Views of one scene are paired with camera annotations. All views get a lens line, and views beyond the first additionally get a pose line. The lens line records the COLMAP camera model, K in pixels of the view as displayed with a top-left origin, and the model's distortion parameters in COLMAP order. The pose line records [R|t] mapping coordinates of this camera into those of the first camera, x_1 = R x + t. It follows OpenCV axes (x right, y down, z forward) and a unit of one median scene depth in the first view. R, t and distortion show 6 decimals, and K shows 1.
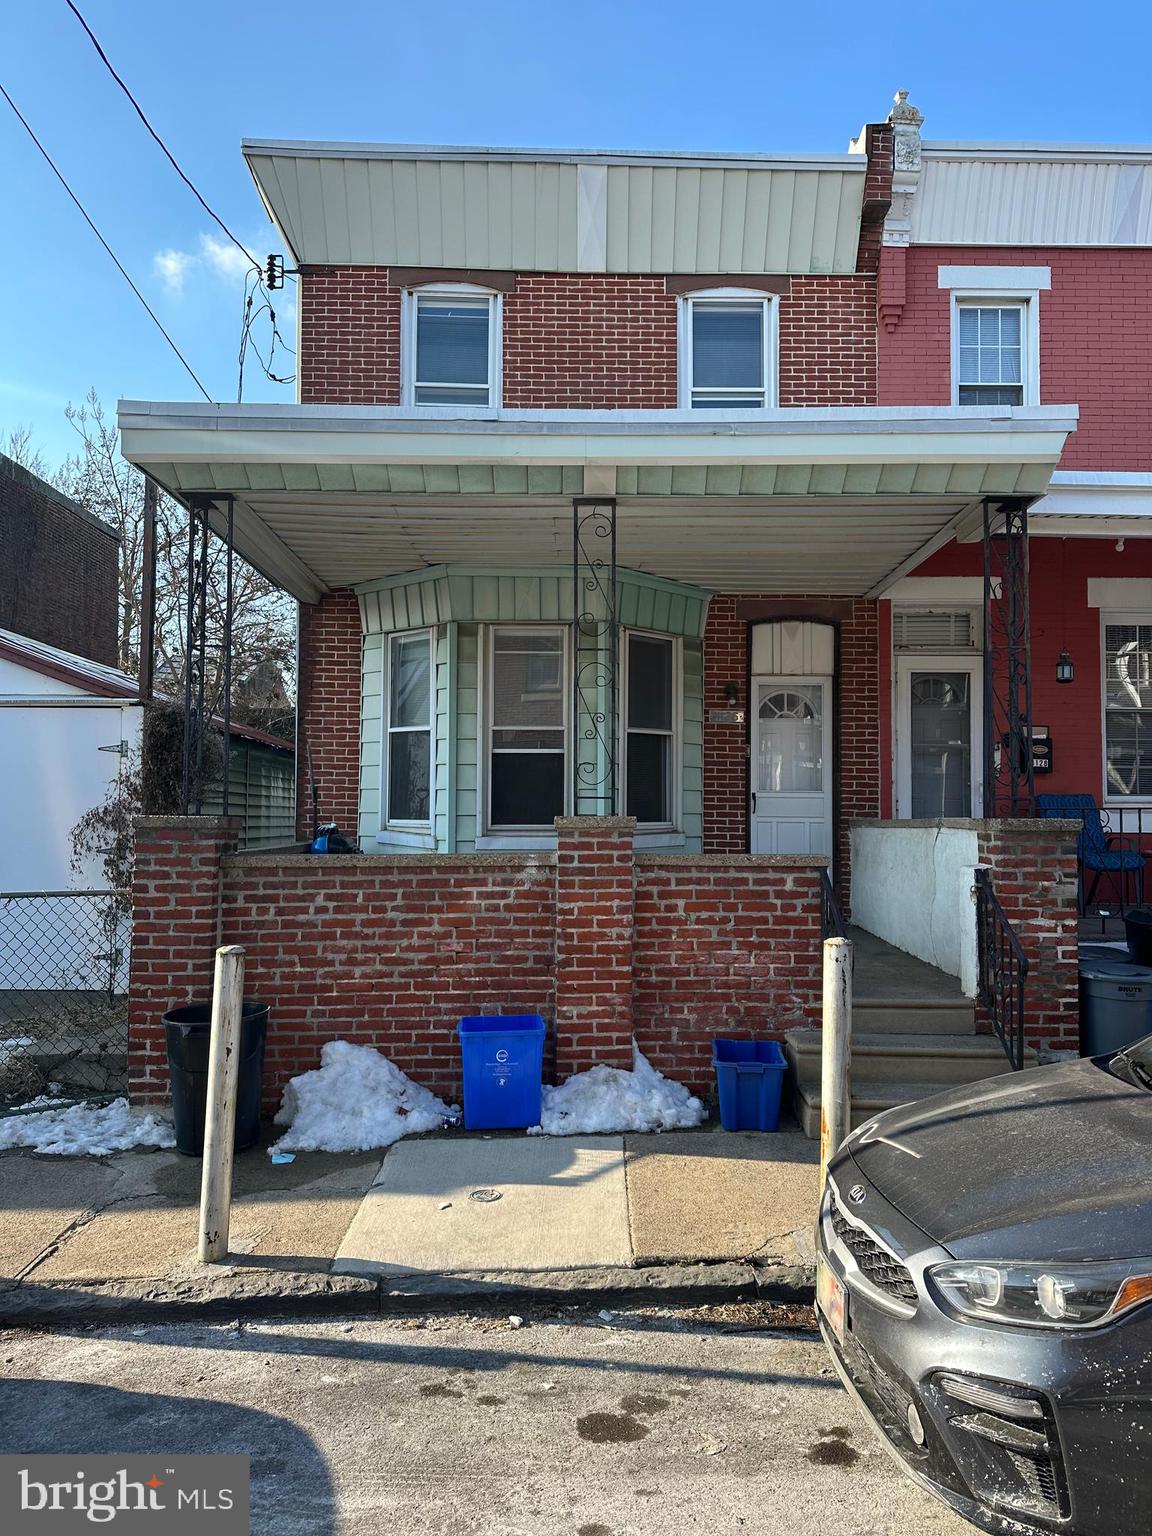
lens RADIAL K [[1078.6, 0, 587.5], [0, 1078.6, 771.9], [0, 0, 1]] dist [0.082649, -0.102167]
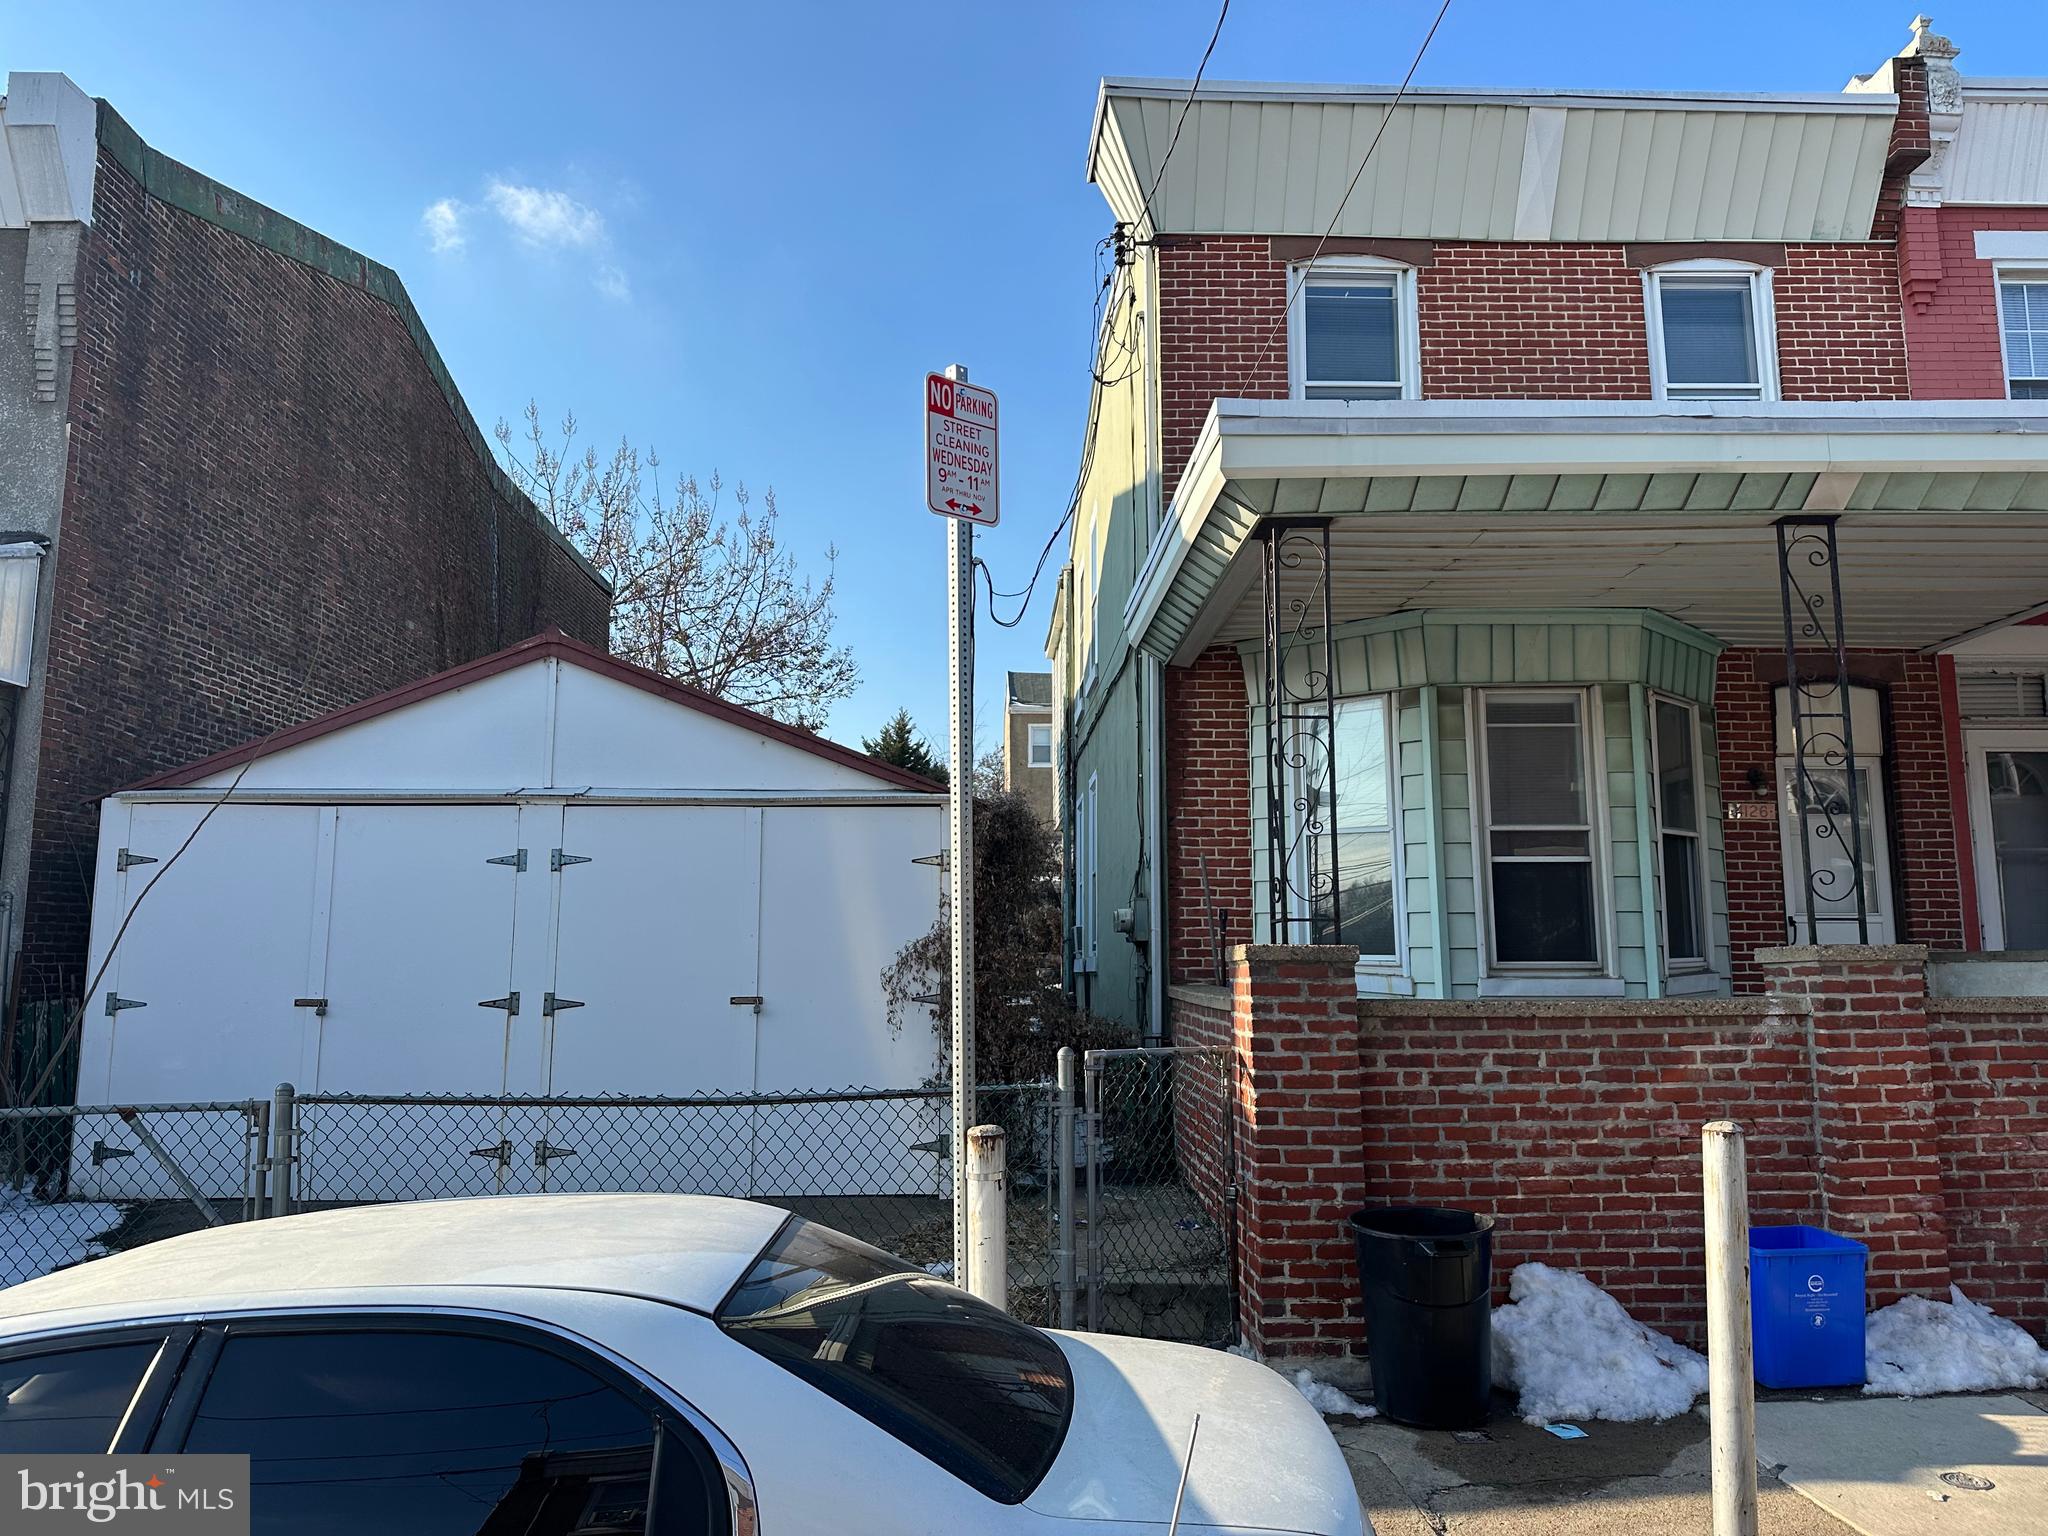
lens RADIAL K [[1438.1, 0, 1022.0], [0, 1438.1, 760.7], [0, 0, 1]] dist [0.082649, -0.102167]
pose [[0.999911, -0.006874, 0.011460, -0.420842], [0.007943, 0.995355, -0.095940, 0.005807], [-0.010747, 0.096023, 0.995321, 0.014421]]
